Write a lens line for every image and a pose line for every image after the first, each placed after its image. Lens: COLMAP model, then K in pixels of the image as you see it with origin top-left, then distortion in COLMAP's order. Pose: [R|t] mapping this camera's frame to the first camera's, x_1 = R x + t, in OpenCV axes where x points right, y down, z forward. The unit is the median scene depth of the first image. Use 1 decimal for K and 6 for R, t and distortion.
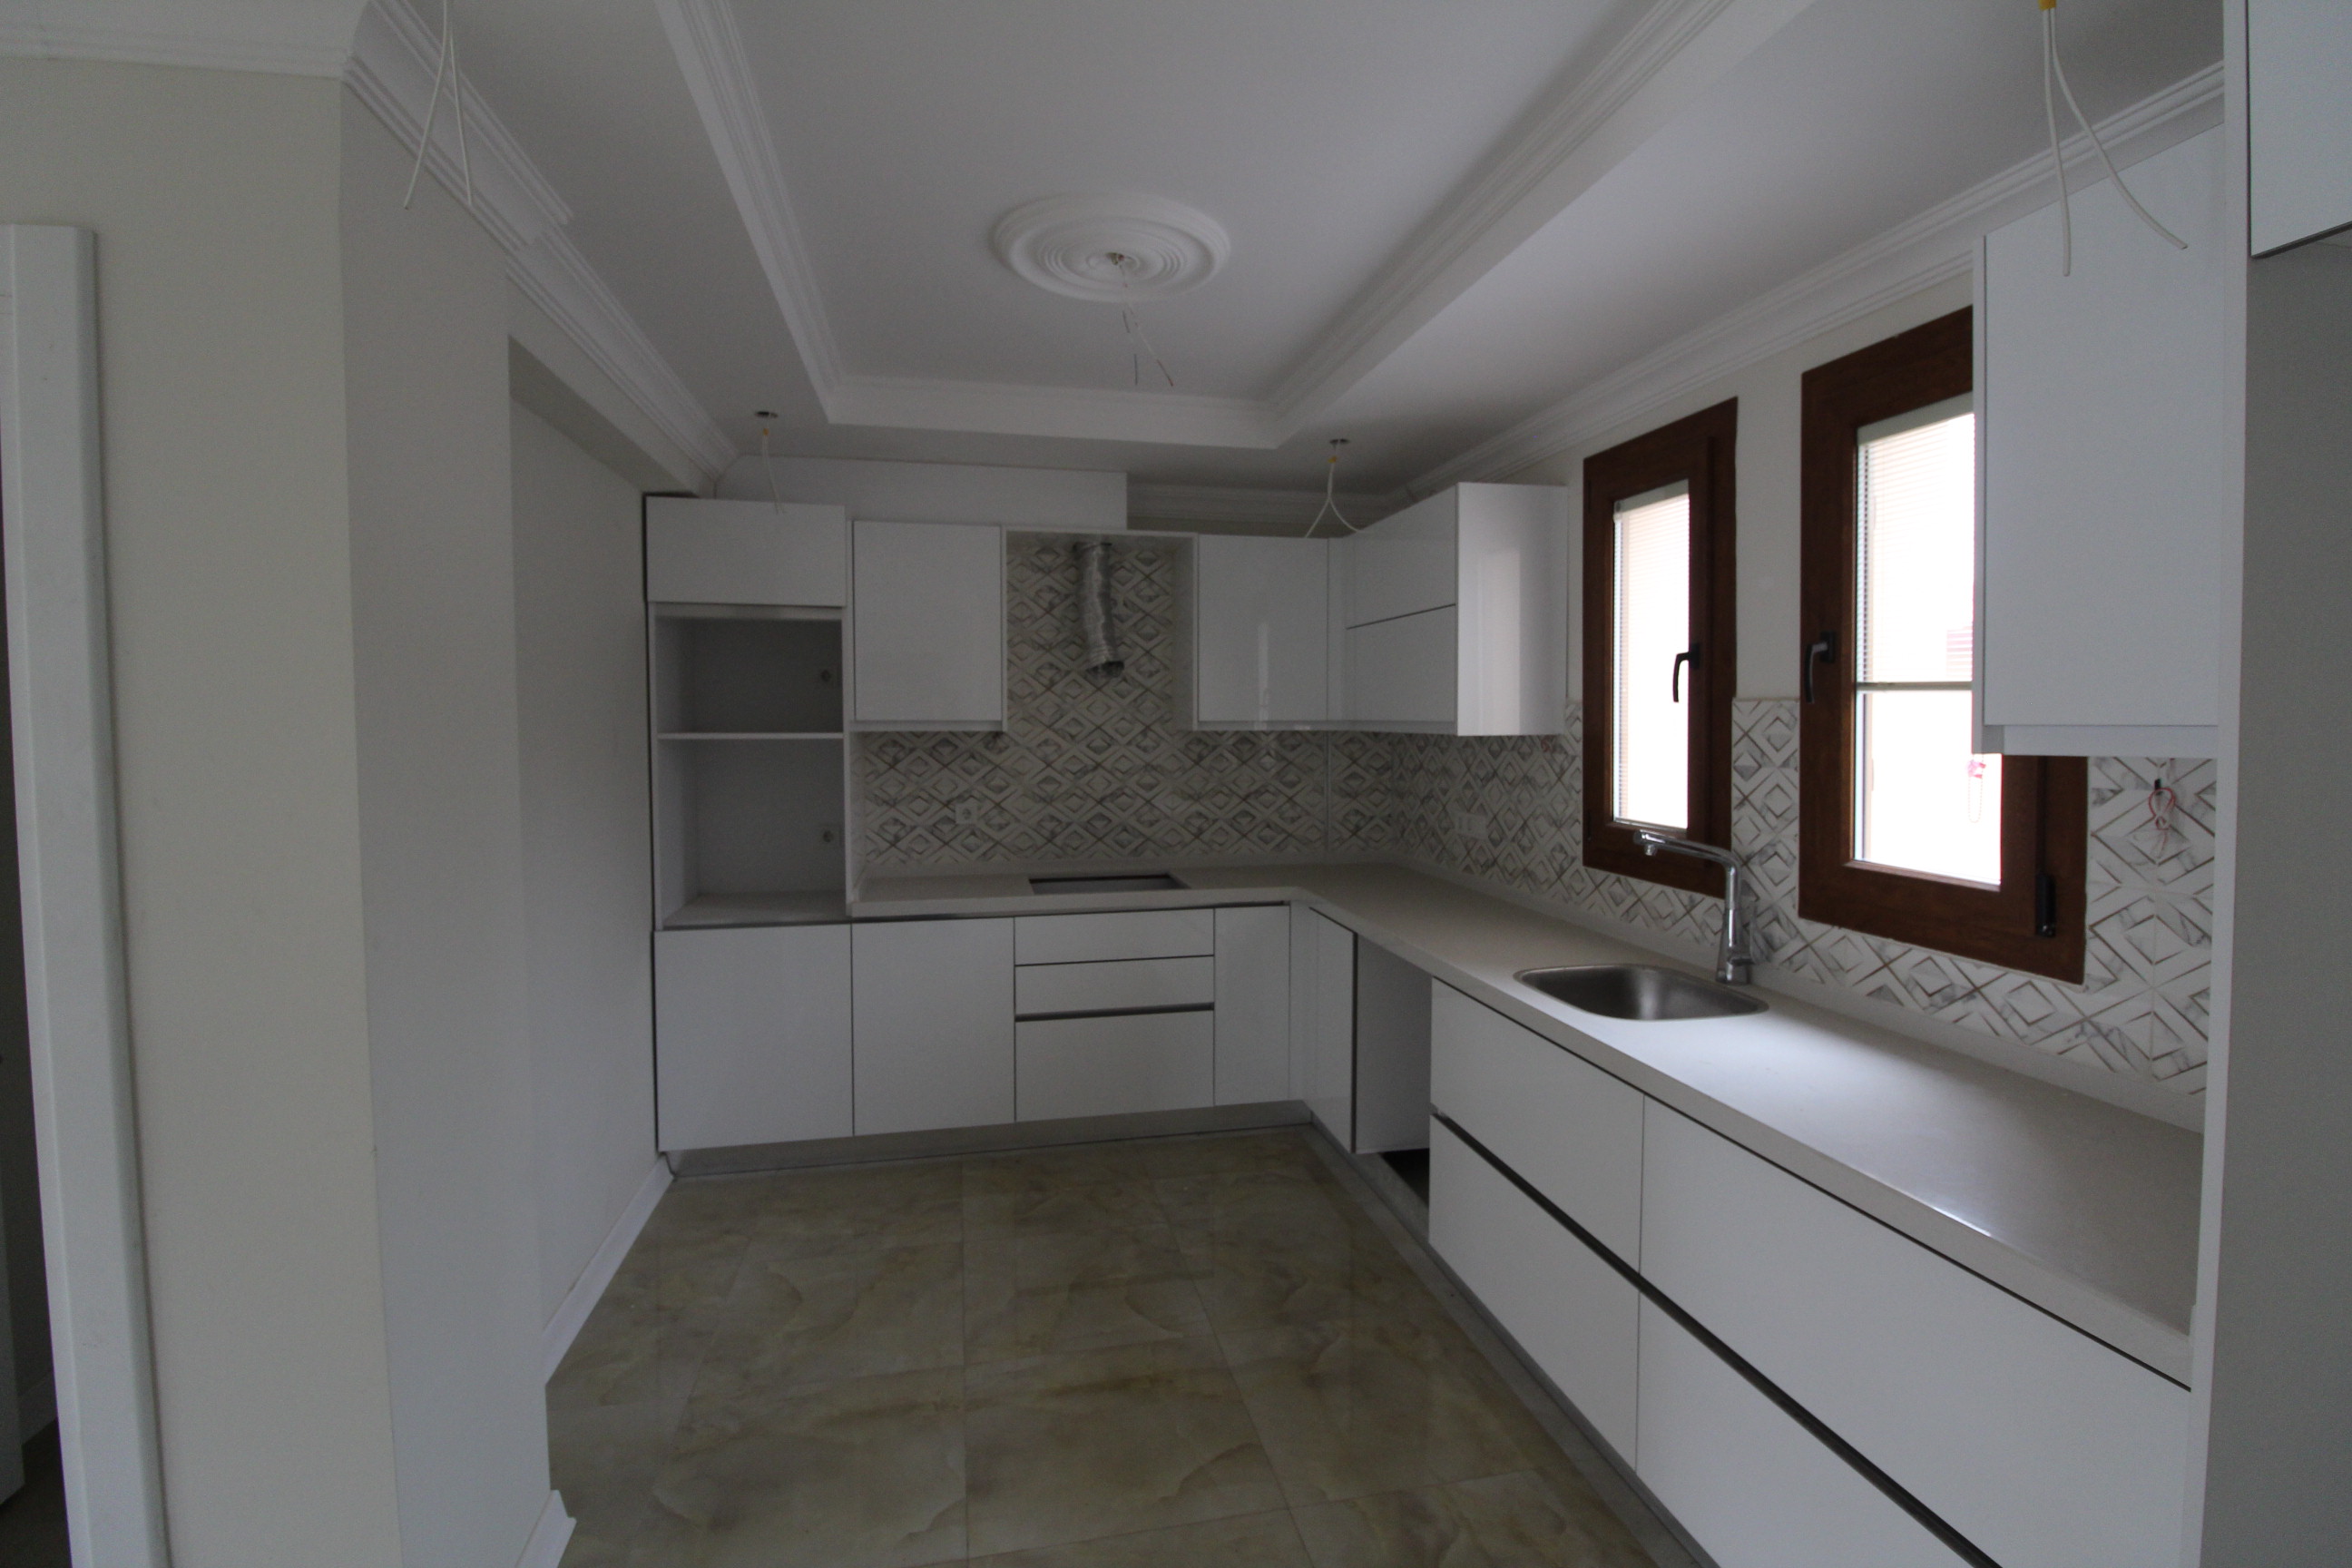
lens RADIAL K [[1084.0, 0, 1187.1], [0, 1084.0, 764.7], [0, 0, 1]] dist [-0.000399, -0.012759]
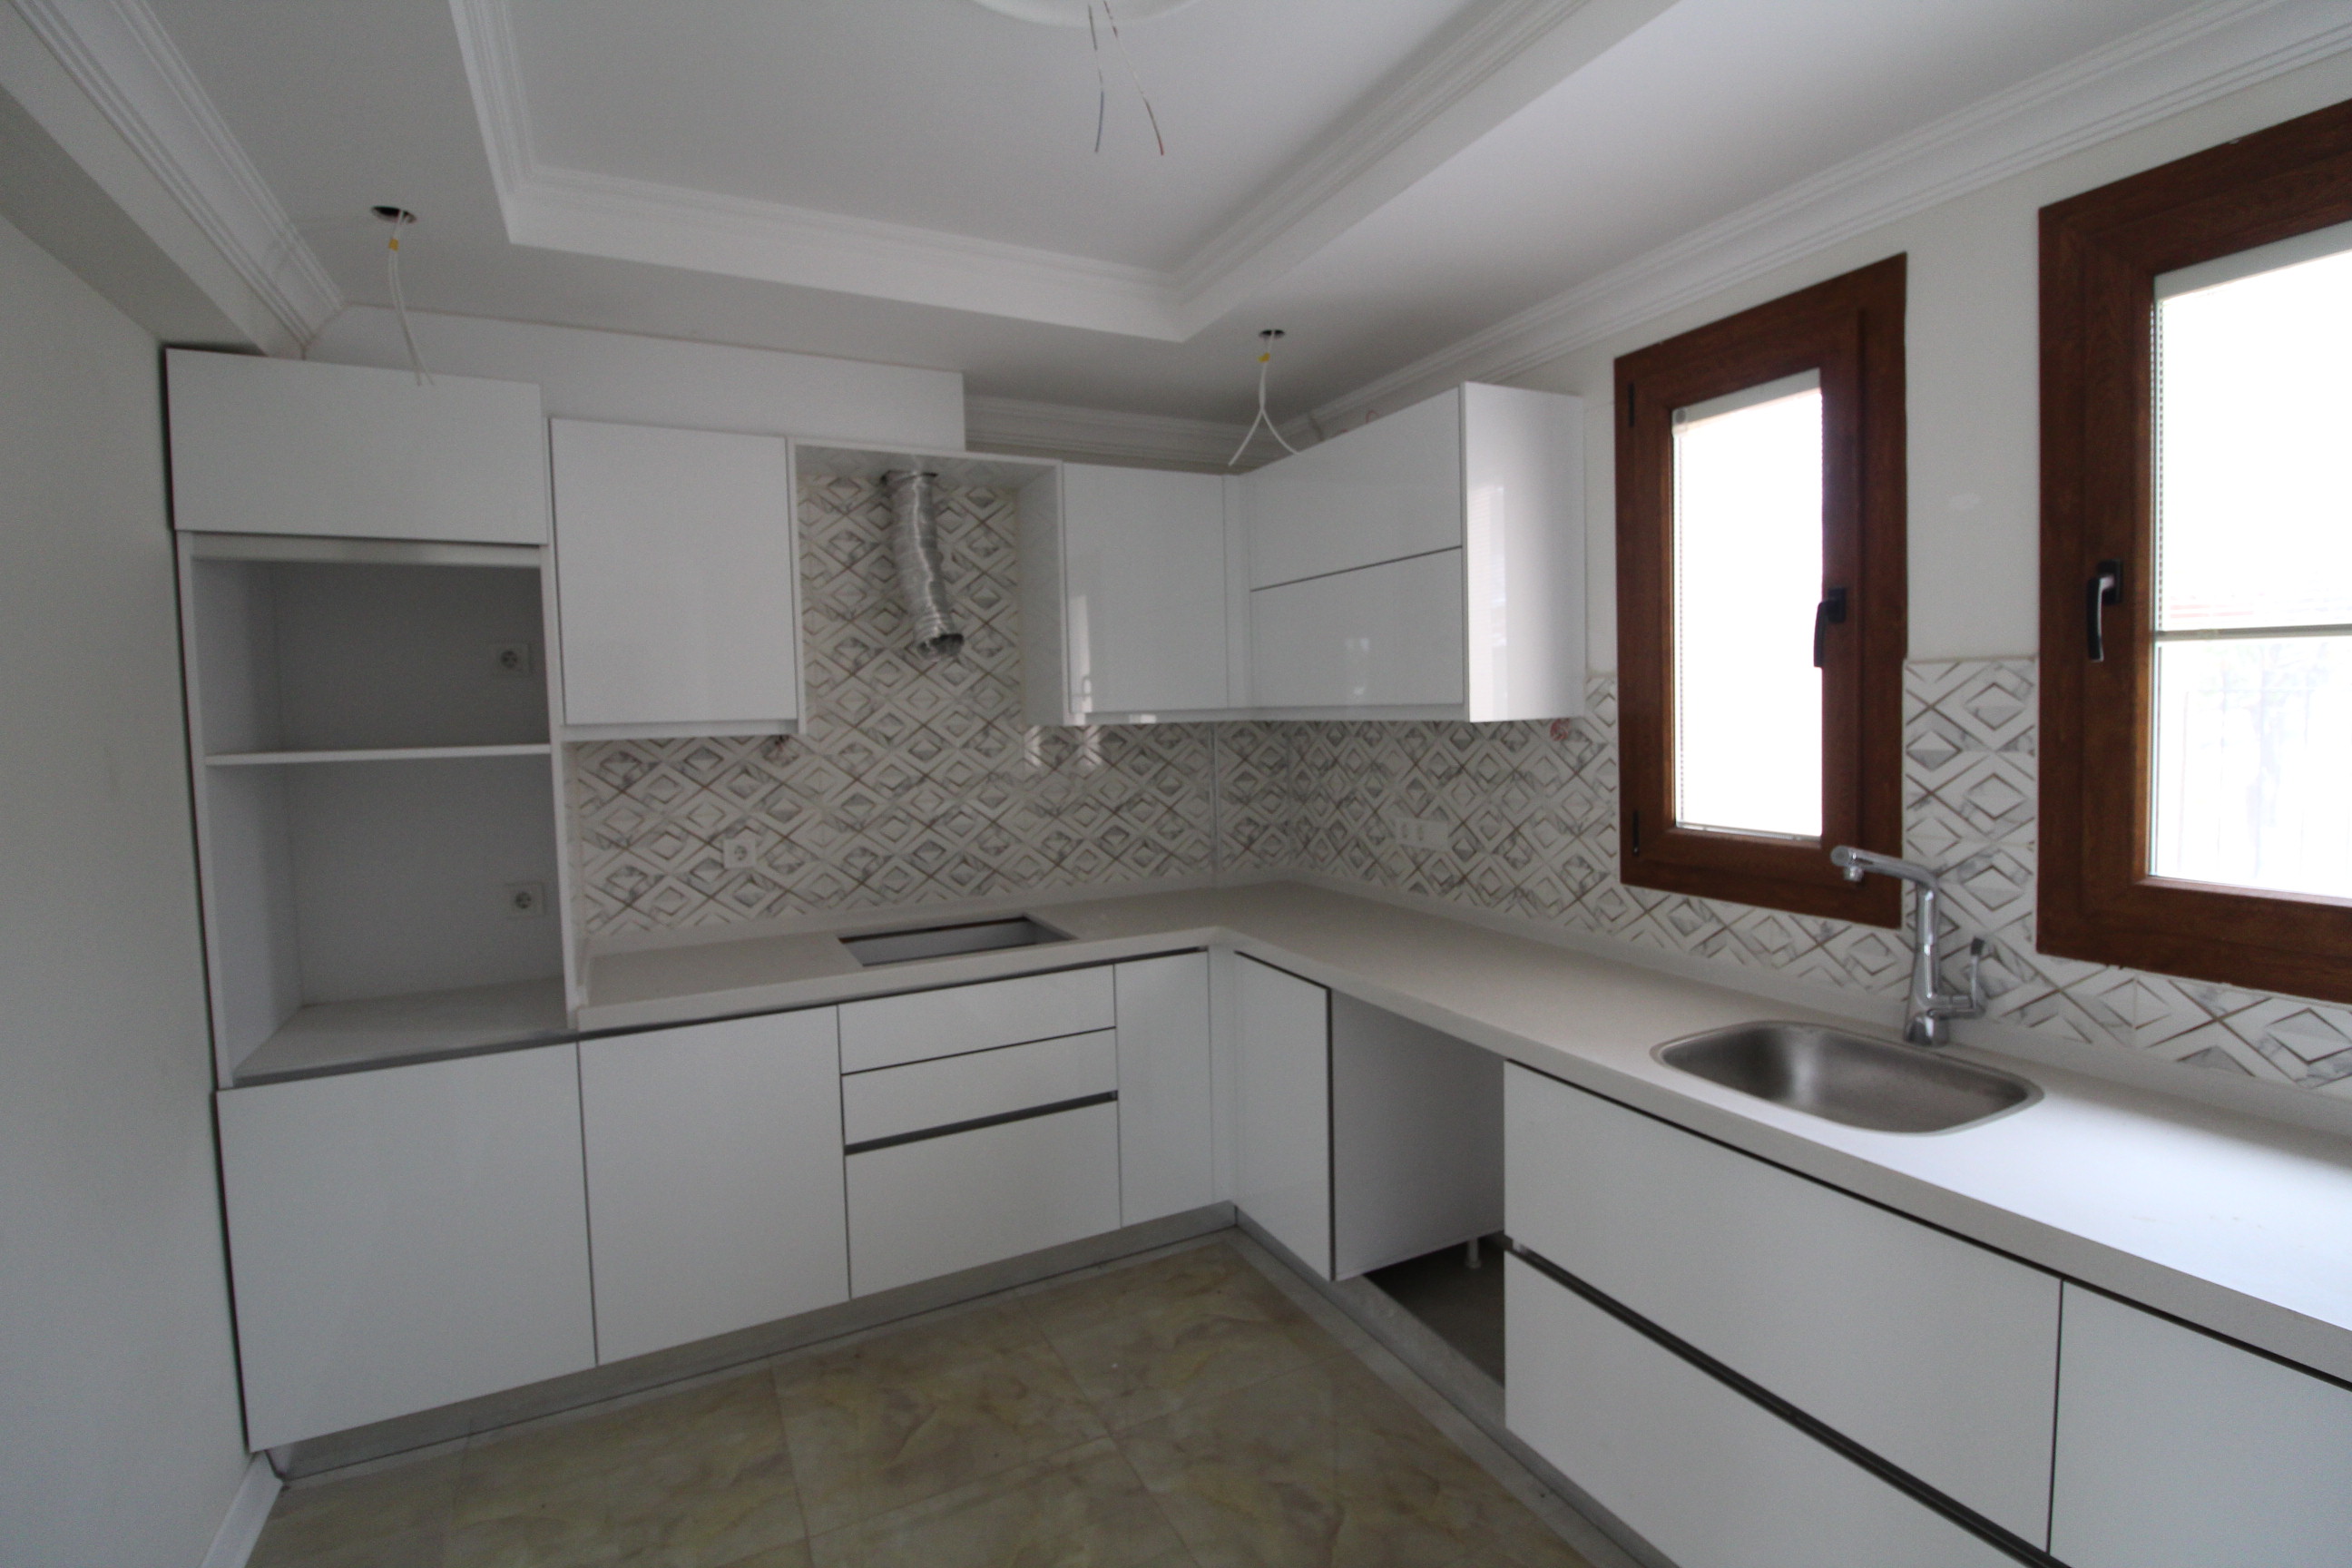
lens RADIAL K [[1085.4, 0, 1188.3], [0, 1085.4, 768.6], [0, 0, 1]] dist [-0.004473, -0.010295]
pose [[0.966409, -0.038165, 0.254161, -0.128887], [0.035857, 0.999263, 0.013712, -0.011475], [-0.254497, -0.004138, 0.967065, 0.318514]]
